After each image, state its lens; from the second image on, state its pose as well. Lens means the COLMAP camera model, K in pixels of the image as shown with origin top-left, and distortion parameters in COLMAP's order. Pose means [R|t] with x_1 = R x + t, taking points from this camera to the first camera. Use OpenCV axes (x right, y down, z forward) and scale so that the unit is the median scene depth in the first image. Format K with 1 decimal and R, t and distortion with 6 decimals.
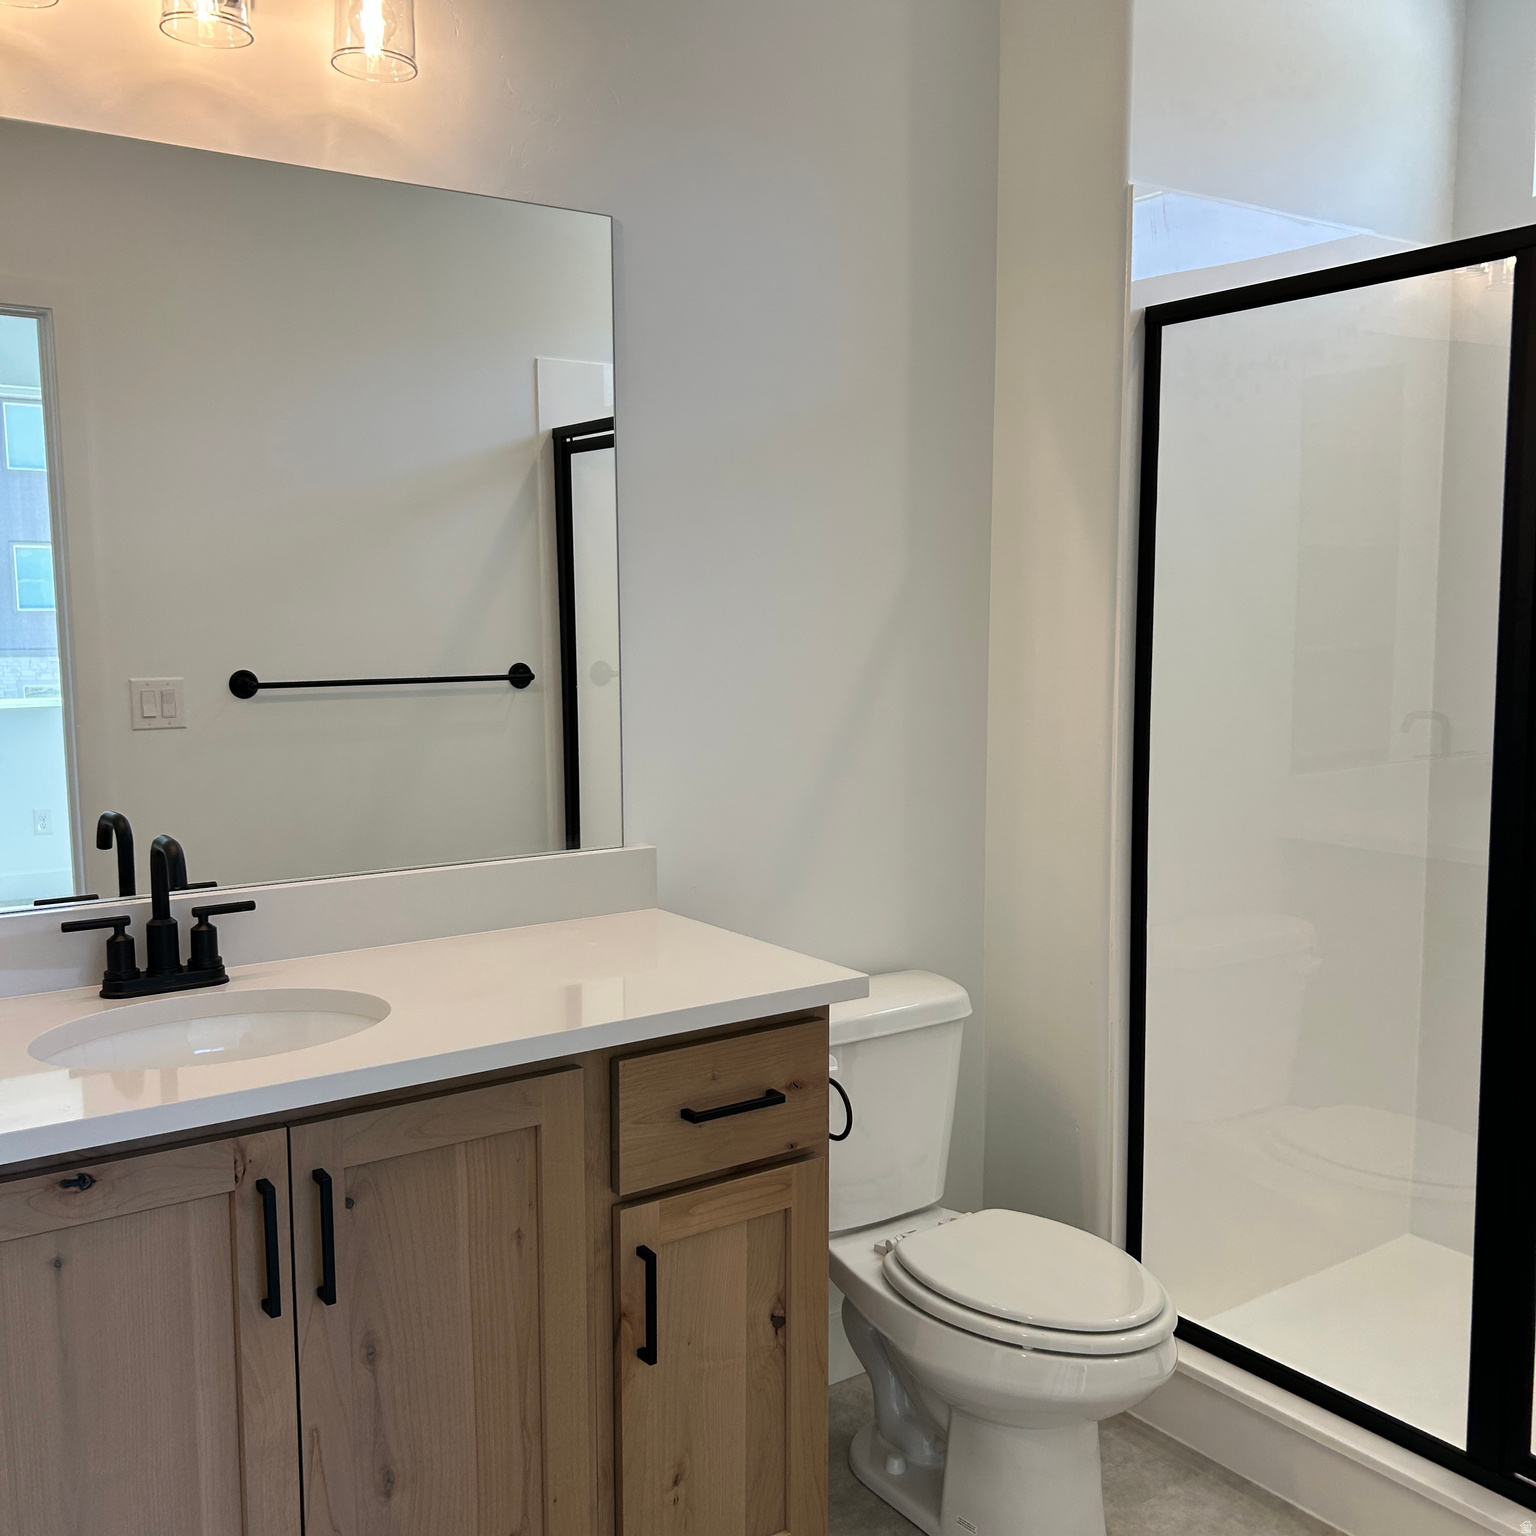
lens RADIAL K [[1527.6, 0, 776.4], [0, 1527.6, 782.8], [0, 0, 1]] dist [0.032095, -0.033059]
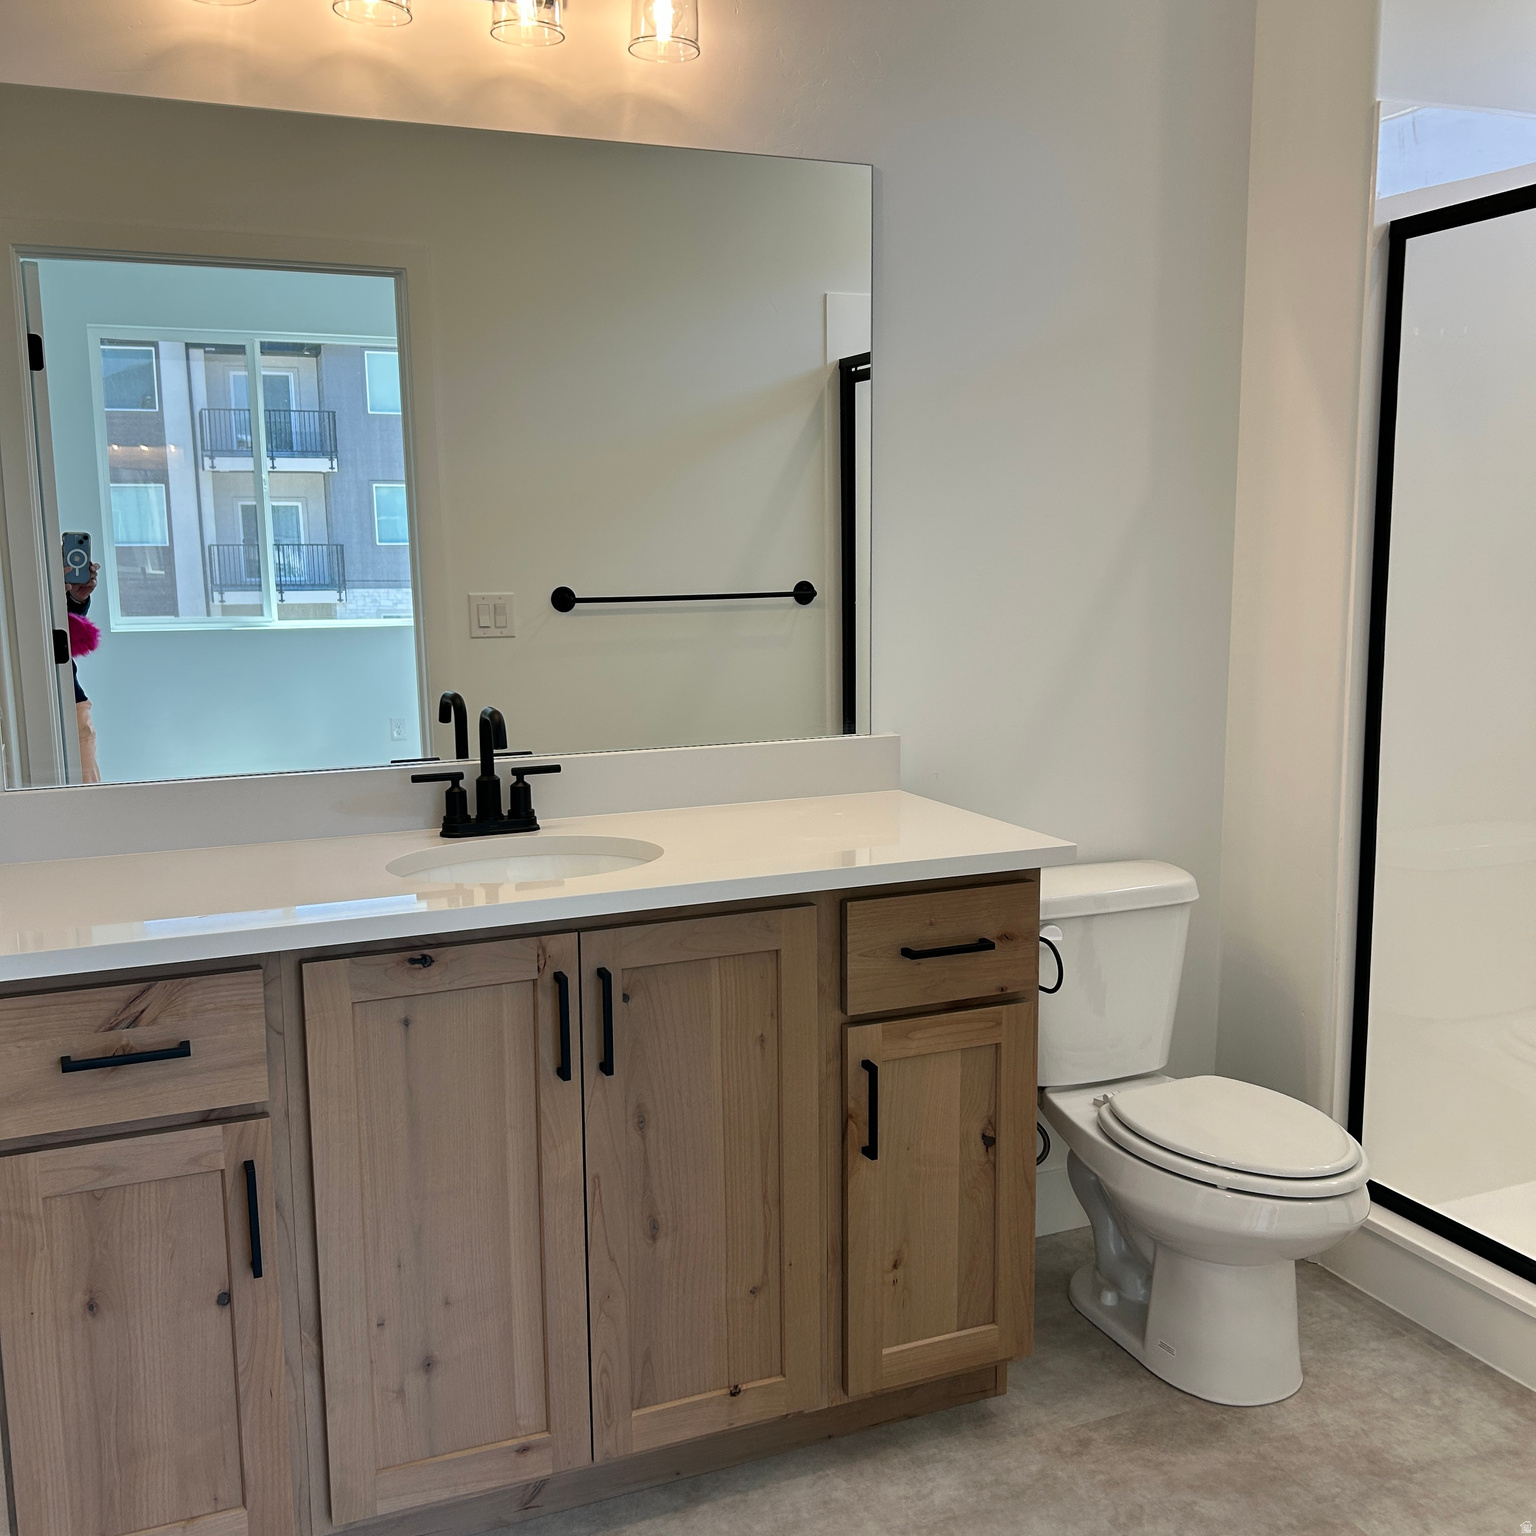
lens RADIAL K [[1537.9, 0, 775.3], [0, 1537.9, 774.7], [0, 0, 1]] dist [0.078541, -0.111509]
pose [[0.978706, 0.024007, -0.203857, 0.075140], [-0.016436, 0.999114, 0.038755, 0.035952], [0.204607, -0.034579, 0.978233, -0.157321]]
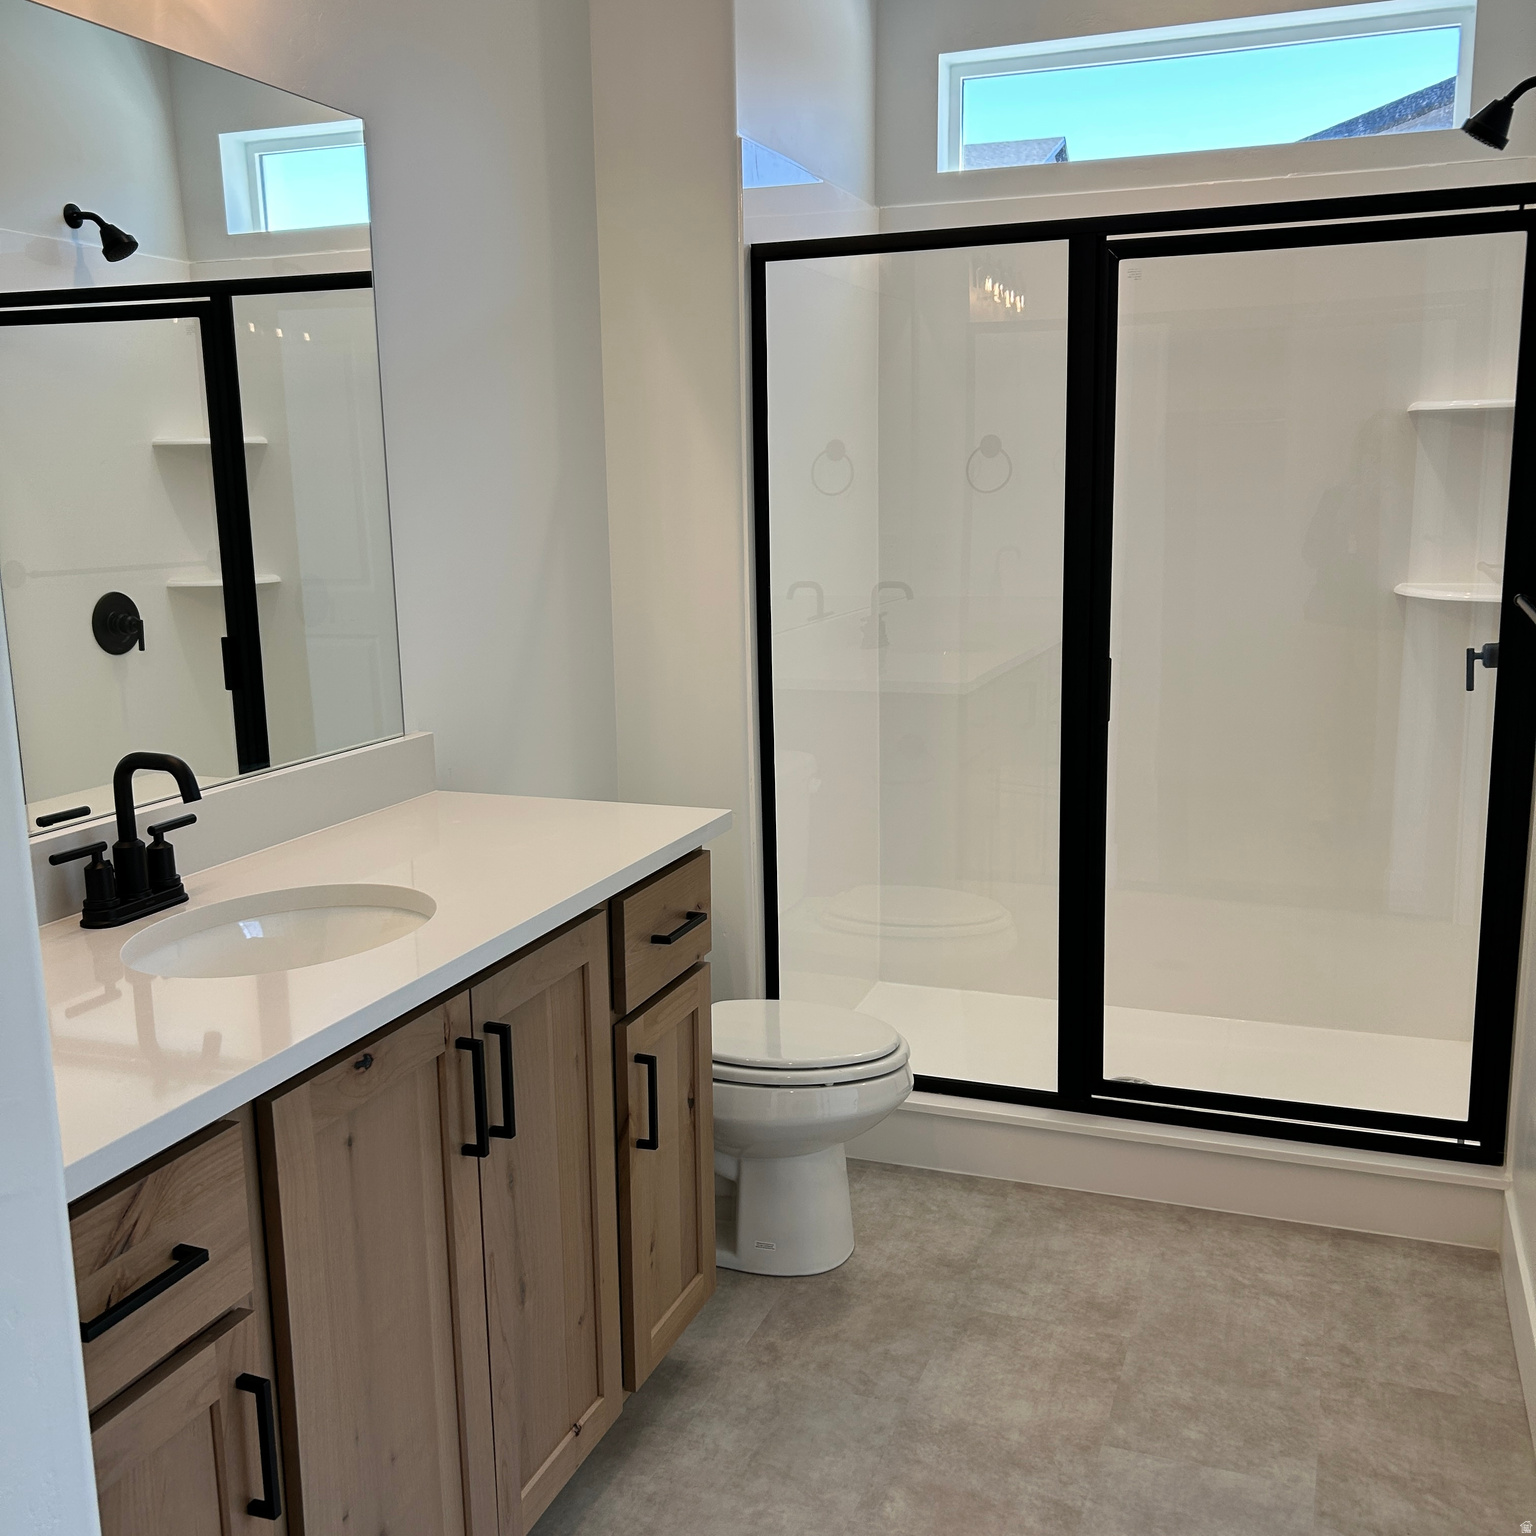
lens RADIAL K [[1546.0, 0, 762.2], [0, 1546.0, 763.7], [0, 0, 1]] dist [0.081727, -0.158168]
pose [[0.823667, -0.112327, 0.555838, -0.605421], [0.078187, 0.993319, 0.084874, -0.011290], [-0.561658, -0.026449, 0.826946, -0.028927]]
